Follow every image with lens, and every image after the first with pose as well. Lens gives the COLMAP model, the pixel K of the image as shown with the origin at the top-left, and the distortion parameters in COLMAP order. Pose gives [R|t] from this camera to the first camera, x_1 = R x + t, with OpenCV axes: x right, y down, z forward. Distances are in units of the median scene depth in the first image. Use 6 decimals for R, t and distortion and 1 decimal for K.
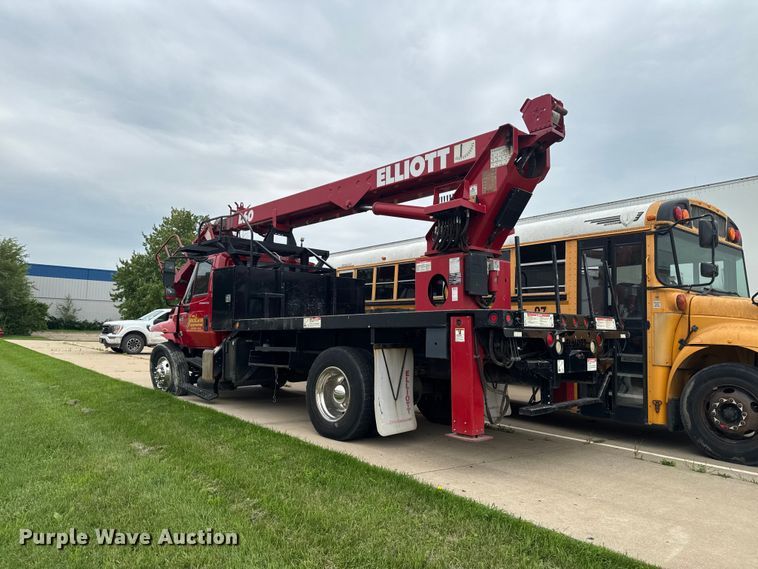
lens RADIAL K [[533.5, 0, 387.6], [0, 533.5, 279.6], [0, 0, 1]] dist [0.053257, -0.050547]
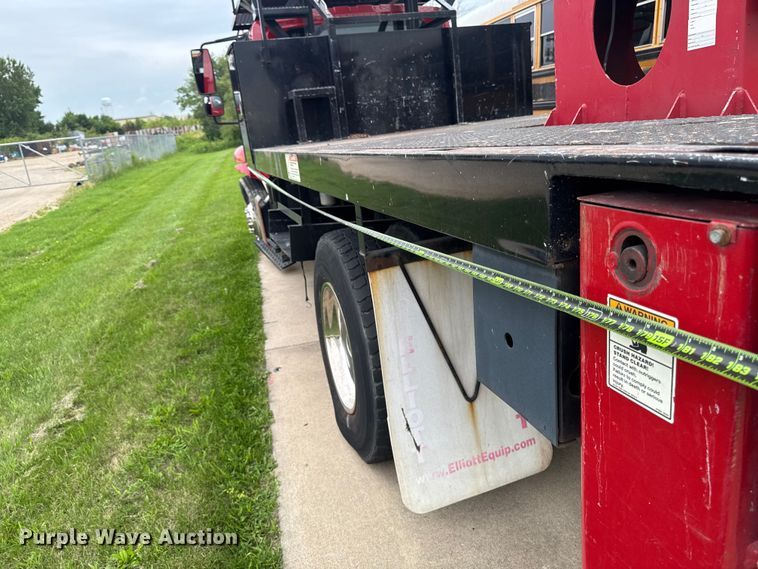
lens RADIAL K [[536.4, 0, 377.2], [0, 536.4, 279.3], [0, 0, 1]] dist [0.024773, -0.026728]
pose [[0.884476, 0.023199, -0.466009, 0.097961], [0.164496, 0.919131, 0.357965, 0.023817], [0.436628, -0.393268, 0.809133, 0.624800]]
